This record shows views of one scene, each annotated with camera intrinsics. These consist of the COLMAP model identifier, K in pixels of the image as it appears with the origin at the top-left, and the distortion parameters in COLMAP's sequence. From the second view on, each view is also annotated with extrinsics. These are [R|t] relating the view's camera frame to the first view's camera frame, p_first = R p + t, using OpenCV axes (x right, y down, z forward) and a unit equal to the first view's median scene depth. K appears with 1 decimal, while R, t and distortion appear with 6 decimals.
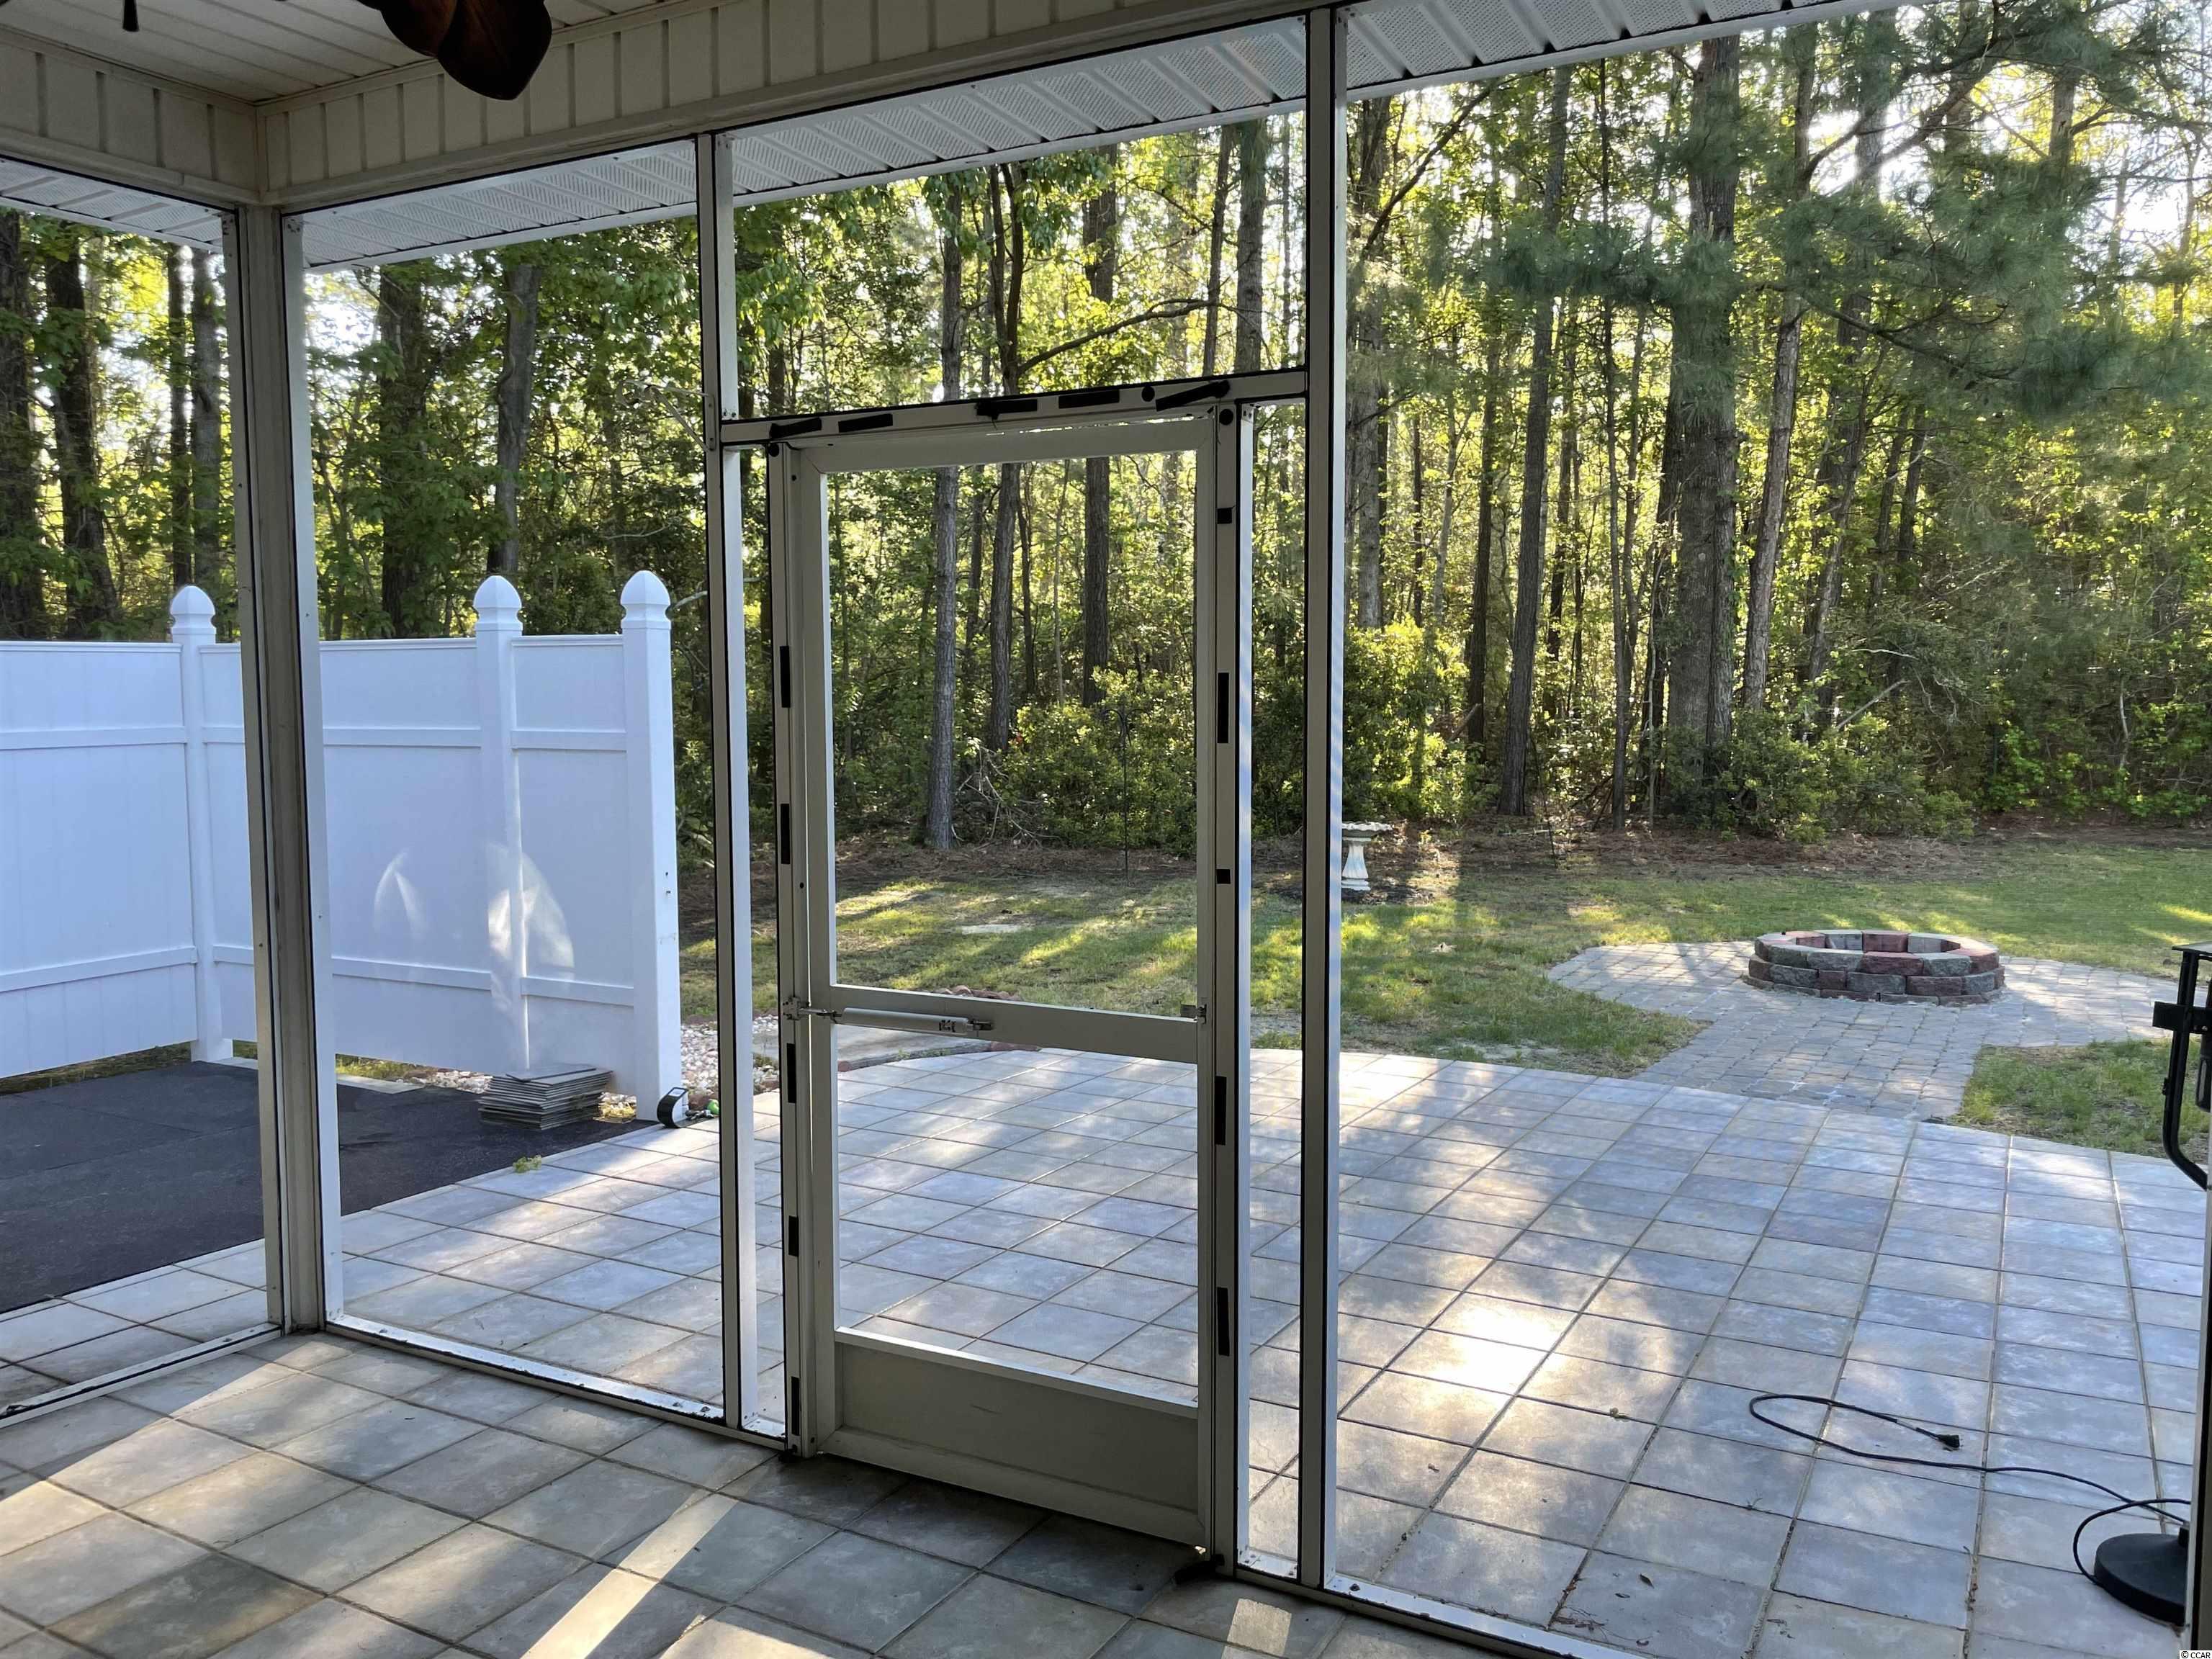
lens RADIAL K [[1664.4, 0, 1107.9], [0, 1664.4, 831.8], [0, 0, 1]] dist [0.056183, -0.061145]
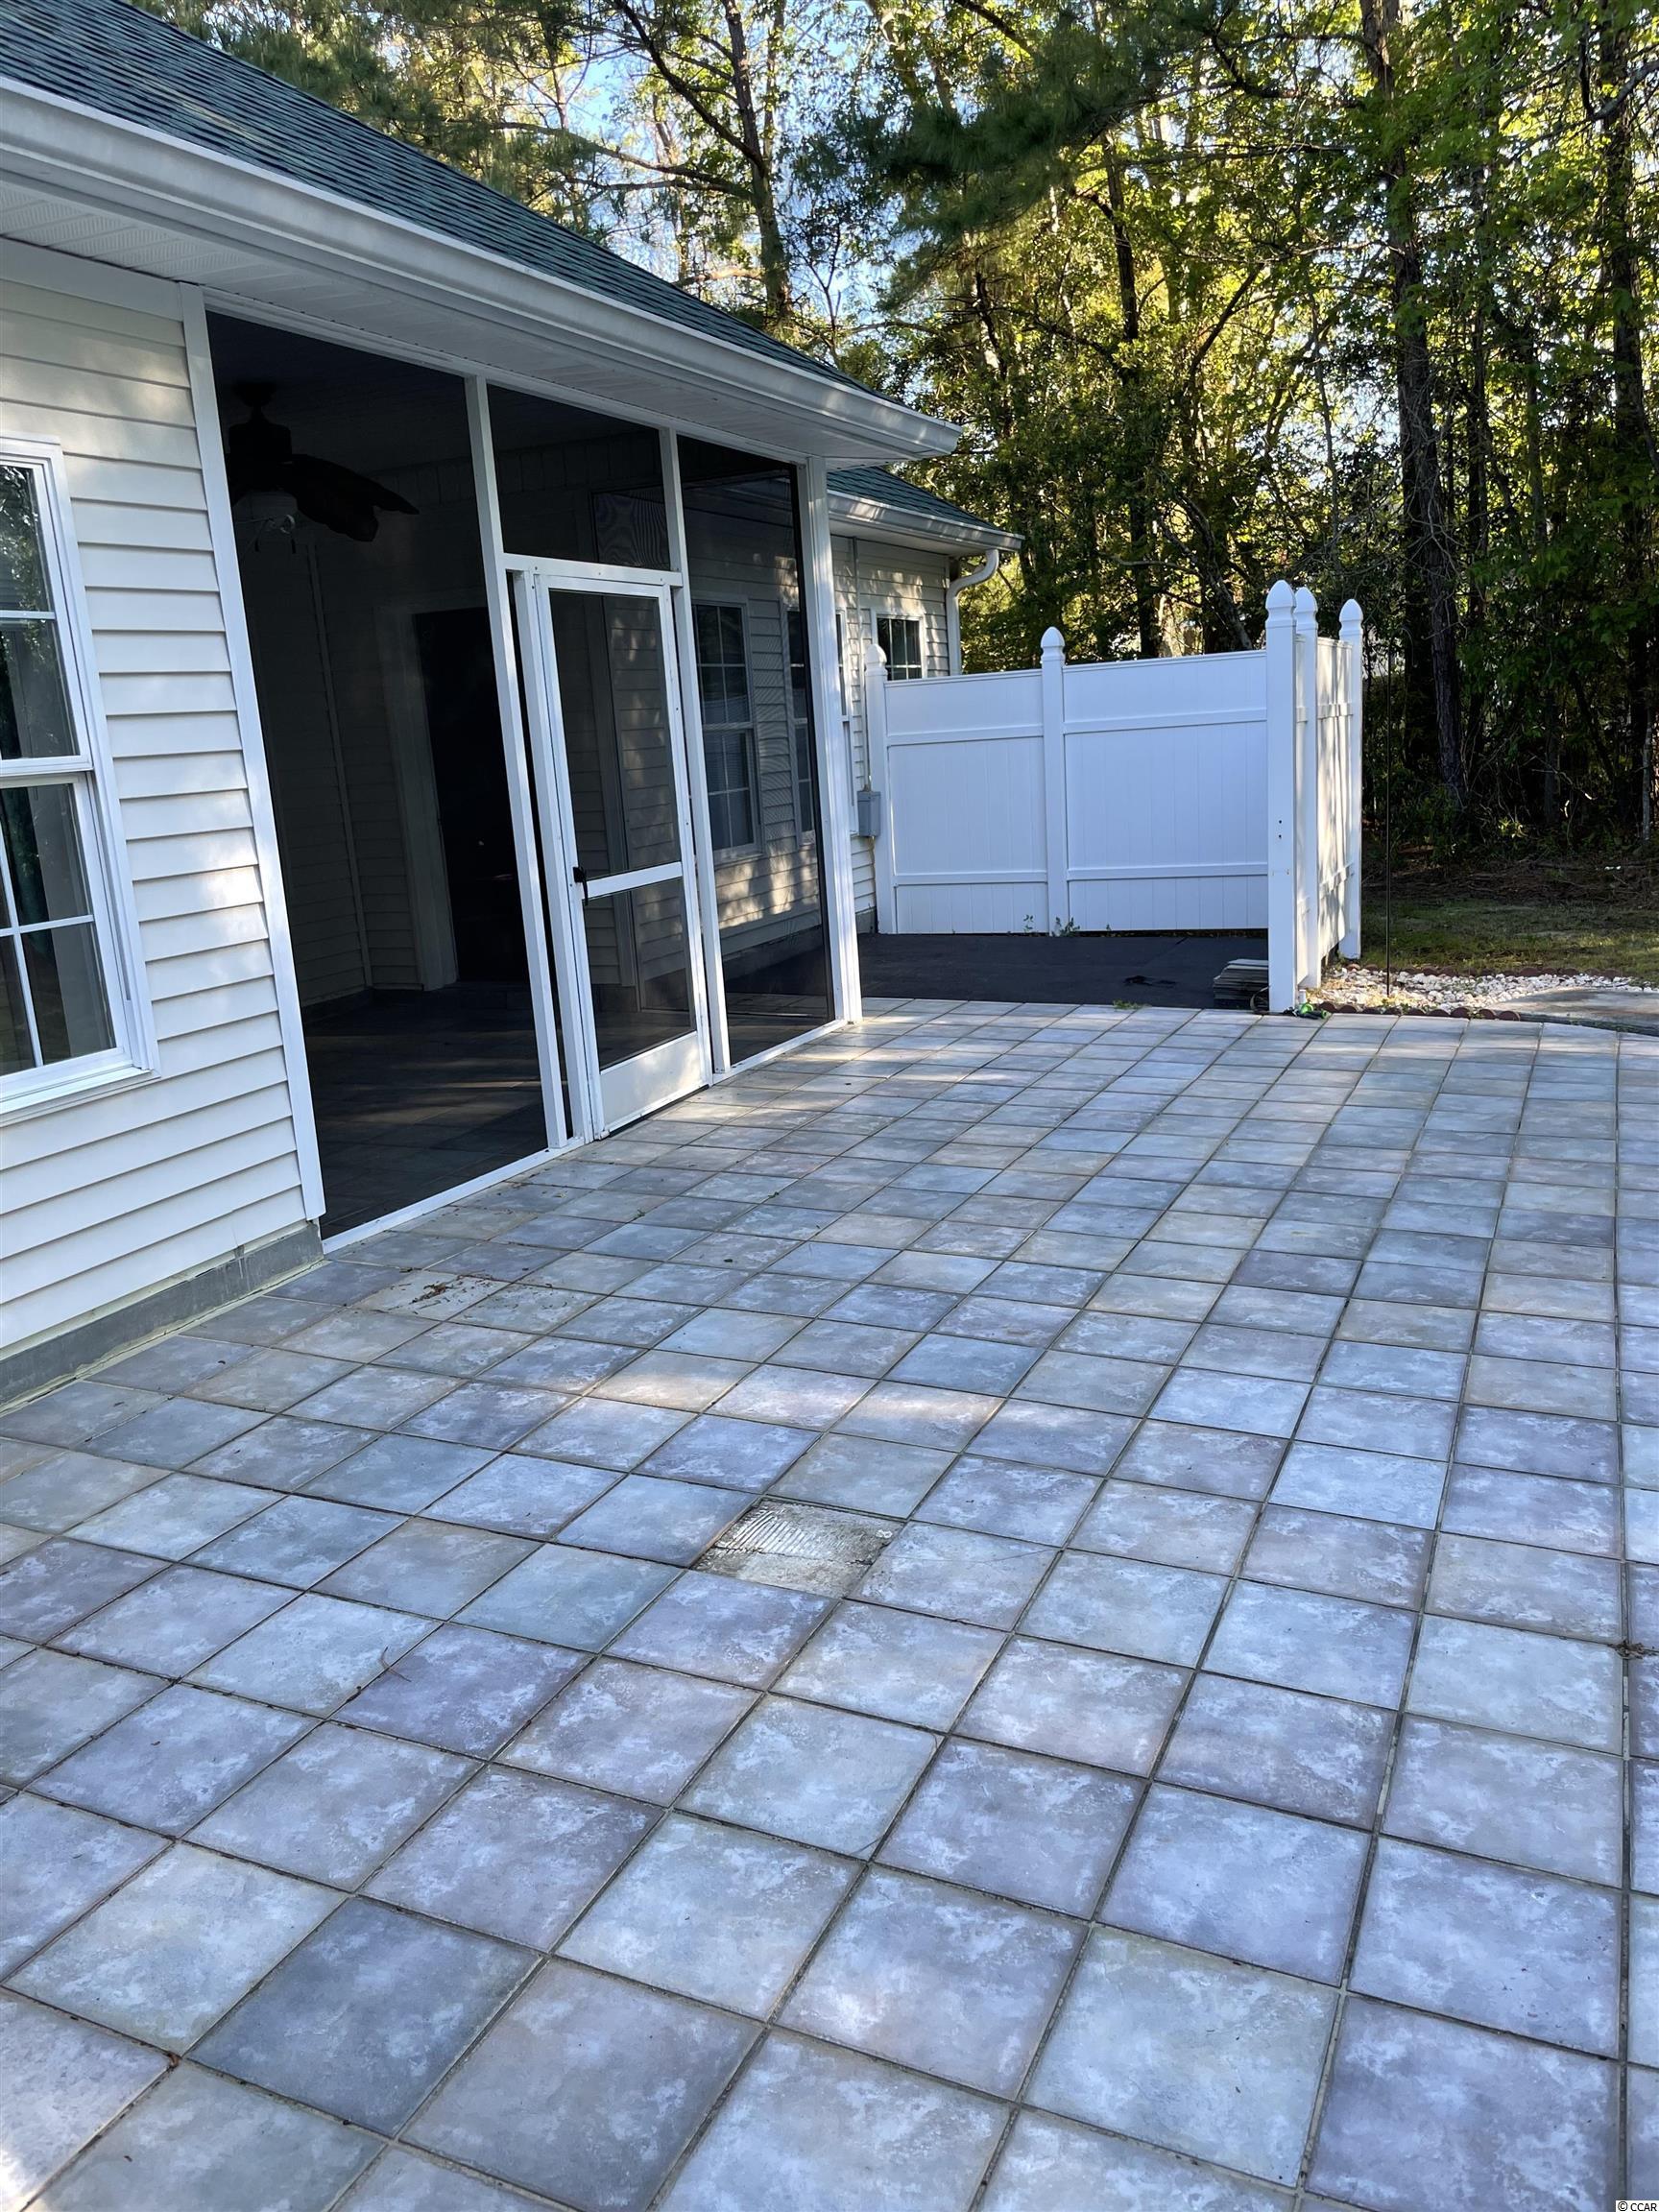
lens RADIAL K [[1664.4, 0, 830.9], [0, 1664.4, 1109.9], [0, 0, 1]] dist [0.056183, -0.061145]
pose [[0.041992, 0.198410, -0.979219, 1.234555], [-0.017978, 0.980075, 0.197813, -0.017615], [0.998956, 0.009298, 0.044722, 0.694360]]
